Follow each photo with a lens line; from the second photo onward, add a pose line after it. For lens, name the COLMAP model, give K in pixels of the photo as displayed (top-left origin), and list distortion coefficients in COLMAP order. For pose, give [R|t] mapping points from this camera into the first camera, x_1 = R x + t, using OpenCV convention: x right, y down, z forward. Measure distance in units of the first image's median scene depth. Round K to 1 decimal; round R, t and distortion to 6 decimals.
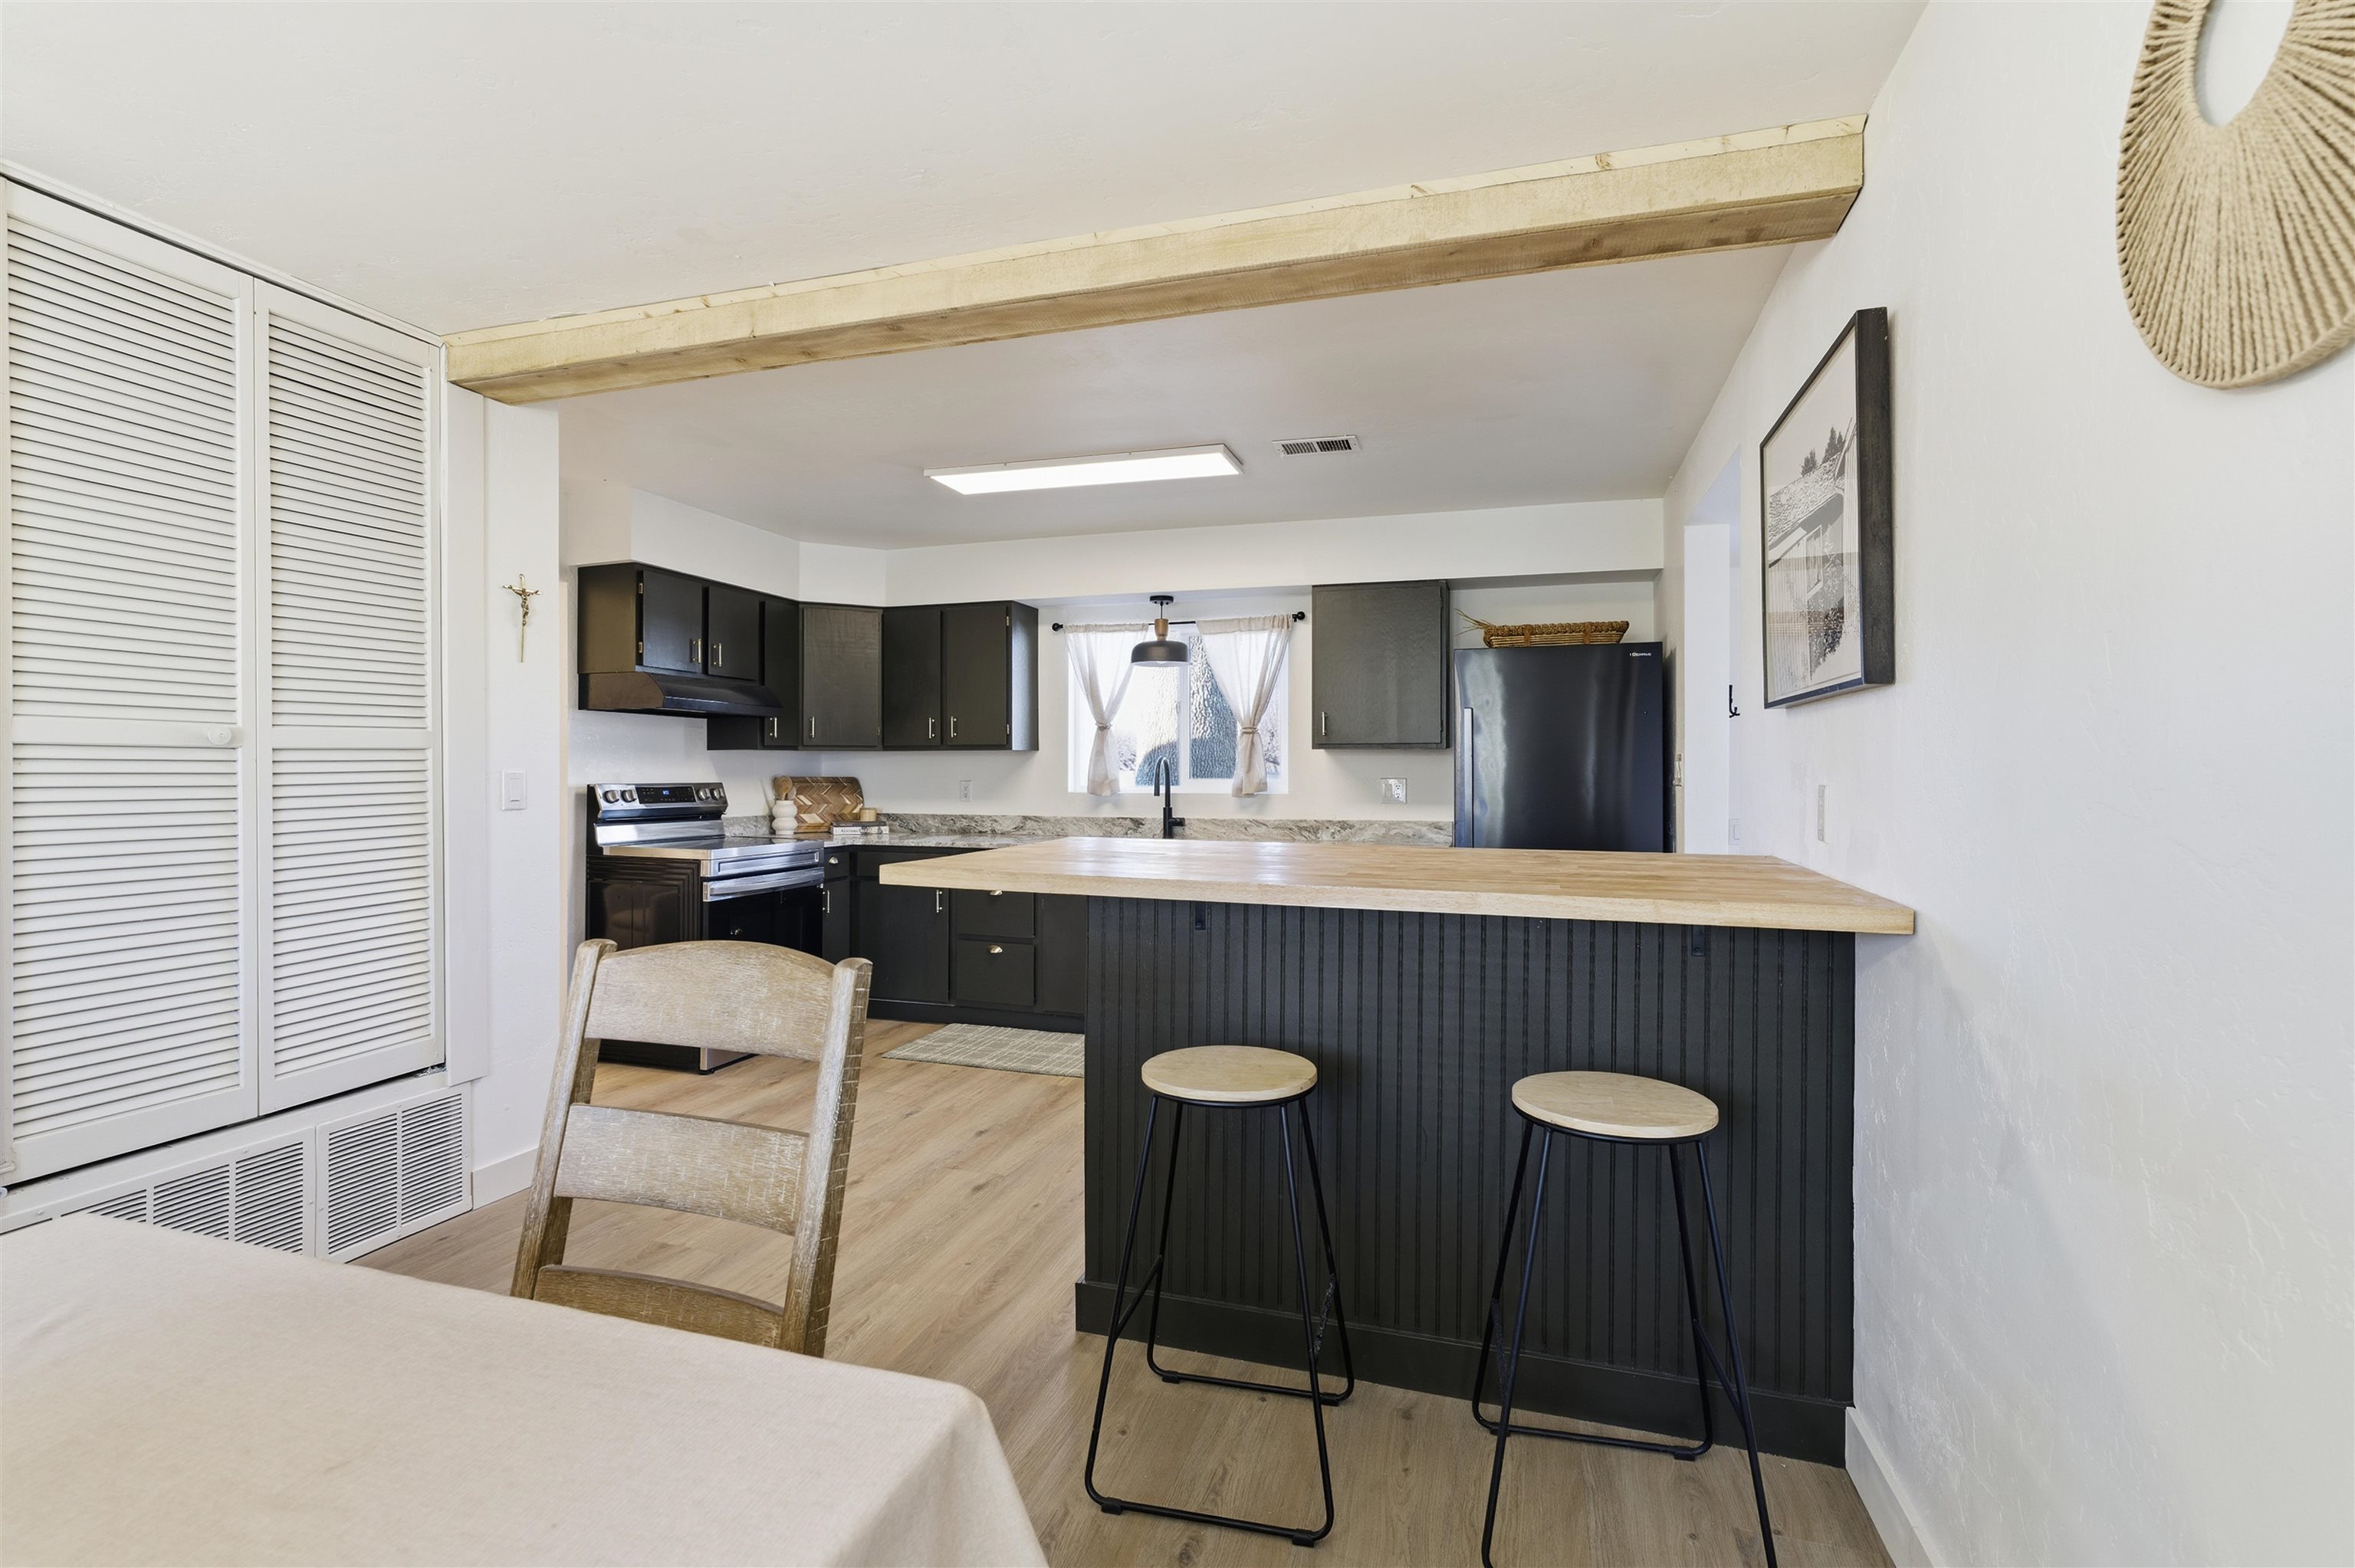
lens RADIAL K [[1092.4, 0, 1173.2], [0, 1092.4, 773.5], [0, 0, 1]] dist [-0.004766, 0.000186]
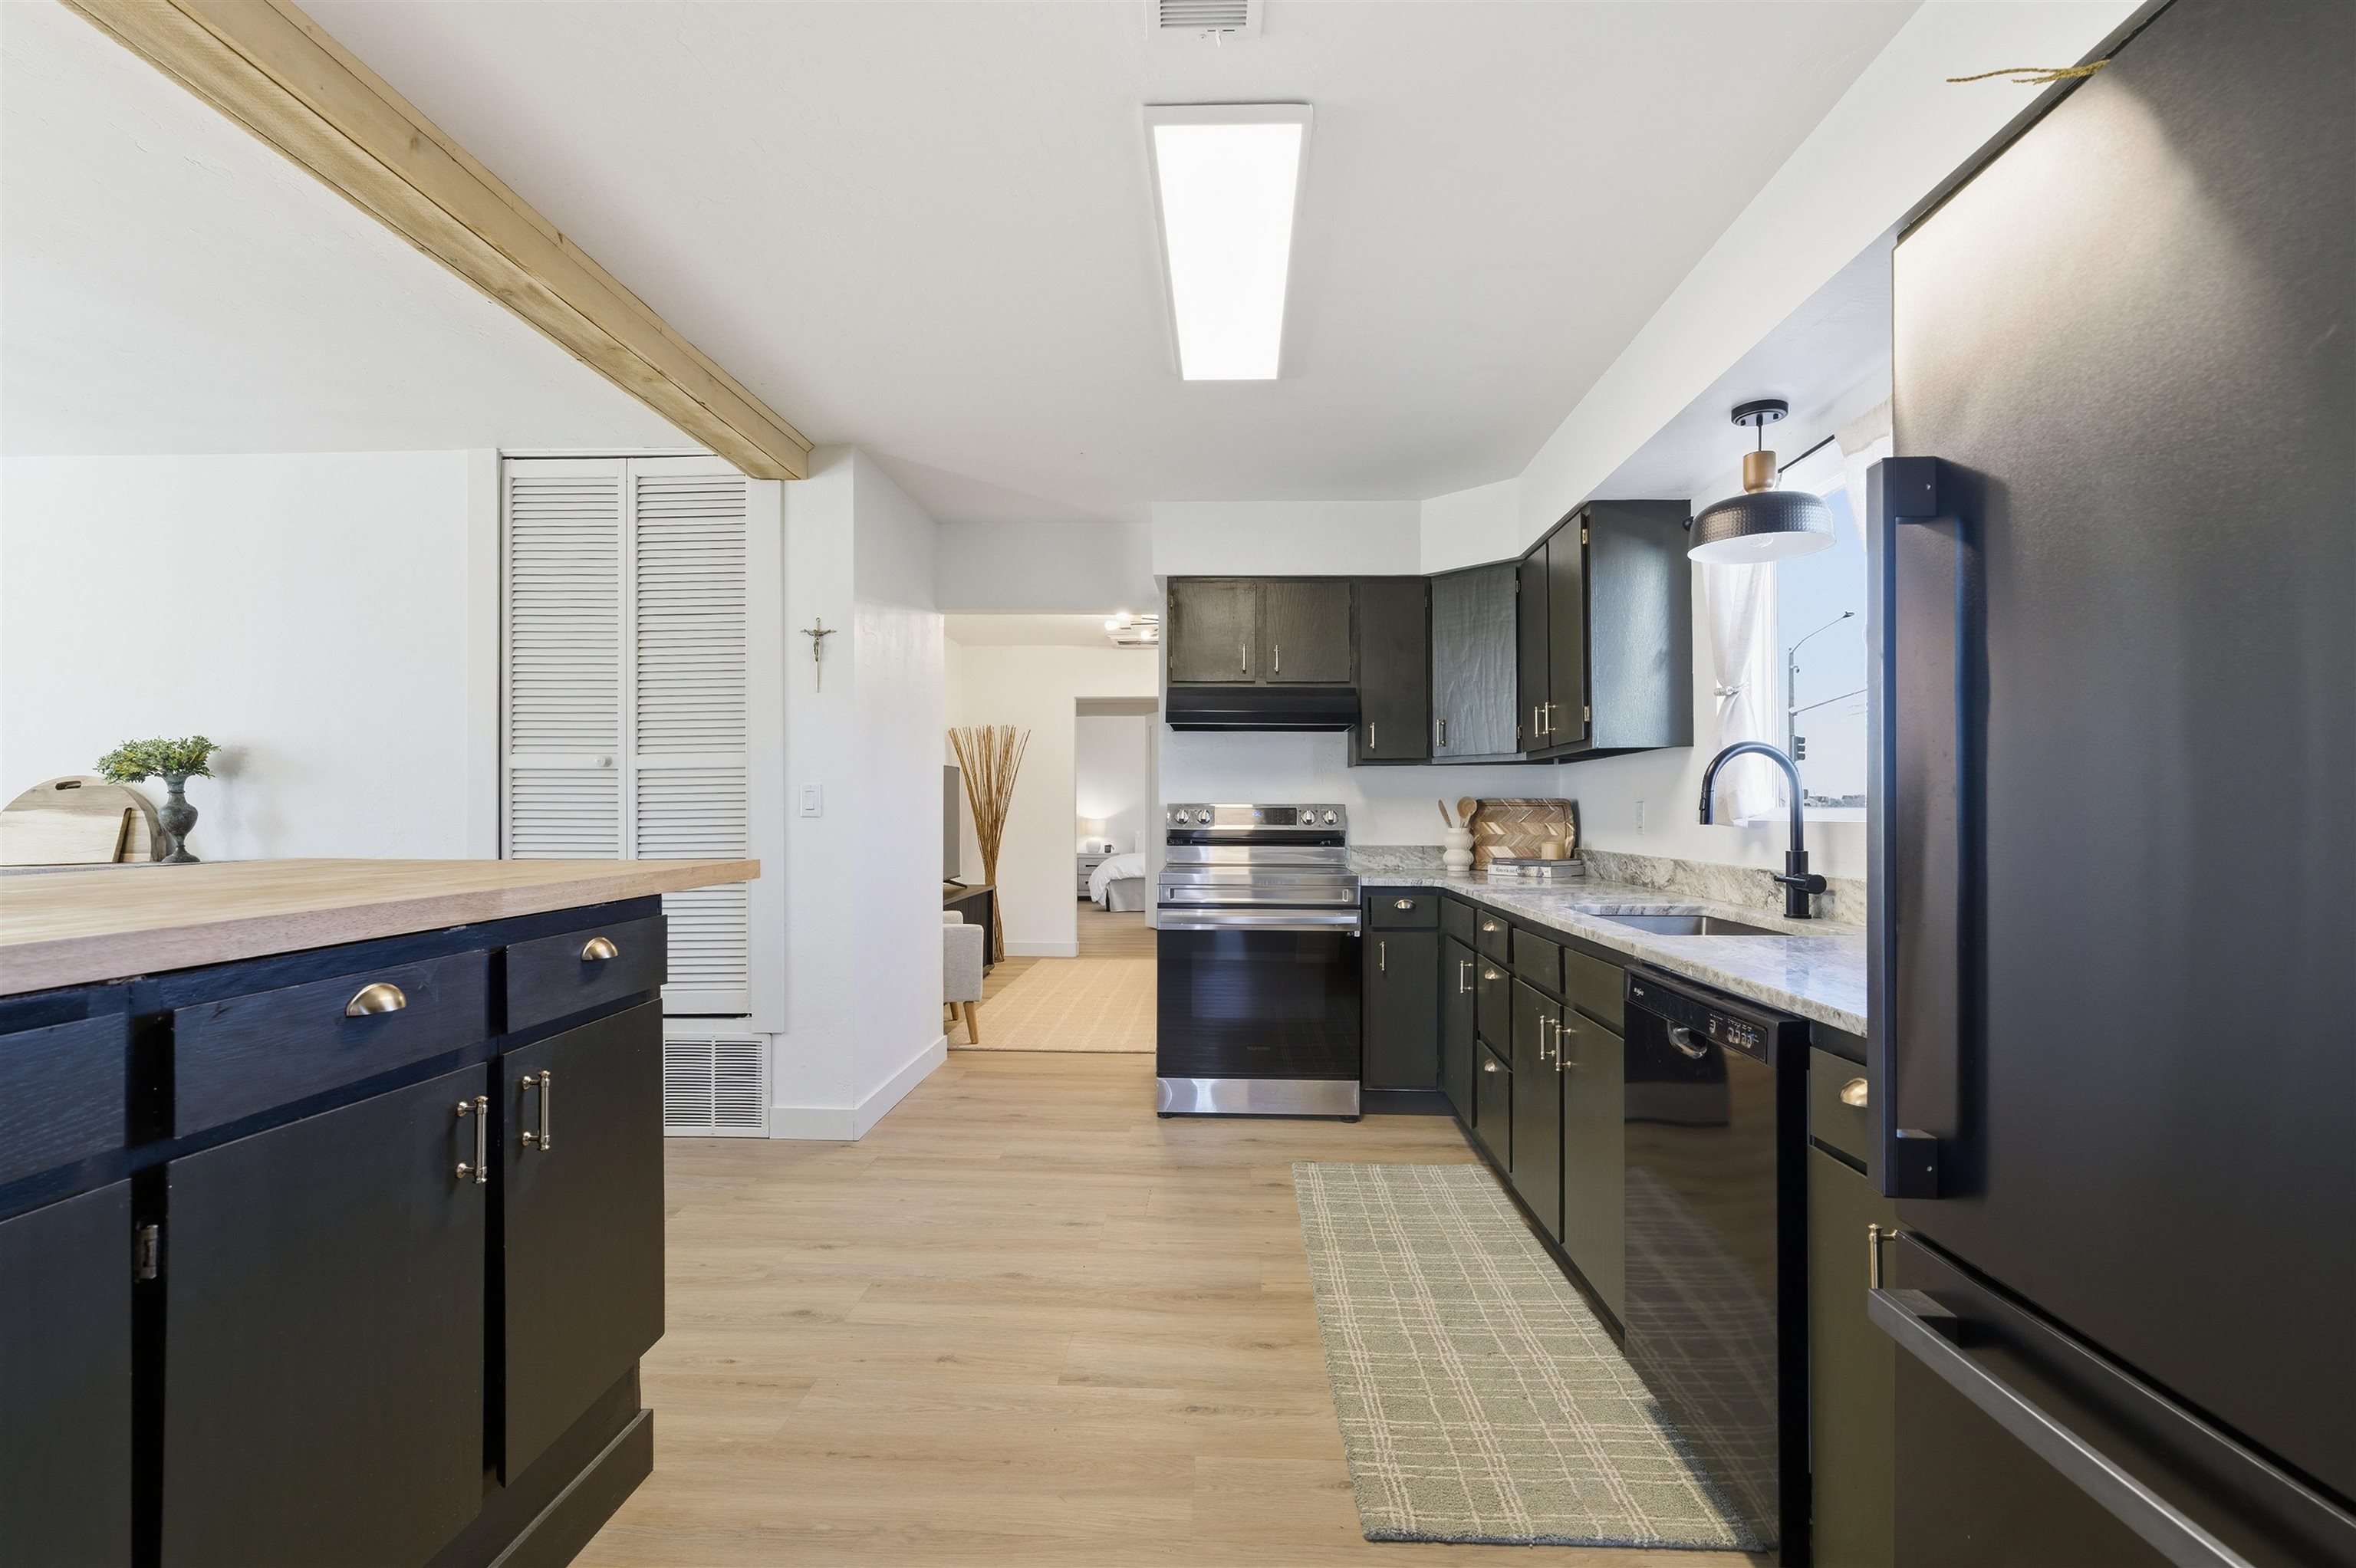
lens RADIAL K [[1092.9, 0, 1176.4], [0, 1092.9, 804.9], [0, 0, 1]] dist [-0.004766, 0.000186]
pose [[0.254339, -0.007569, -0.967085, 0.410486], [-0.003915, 0.999953, -0.008856, 0.018317], [0.967107, 0.006039, 0.254297, 0.684160]]
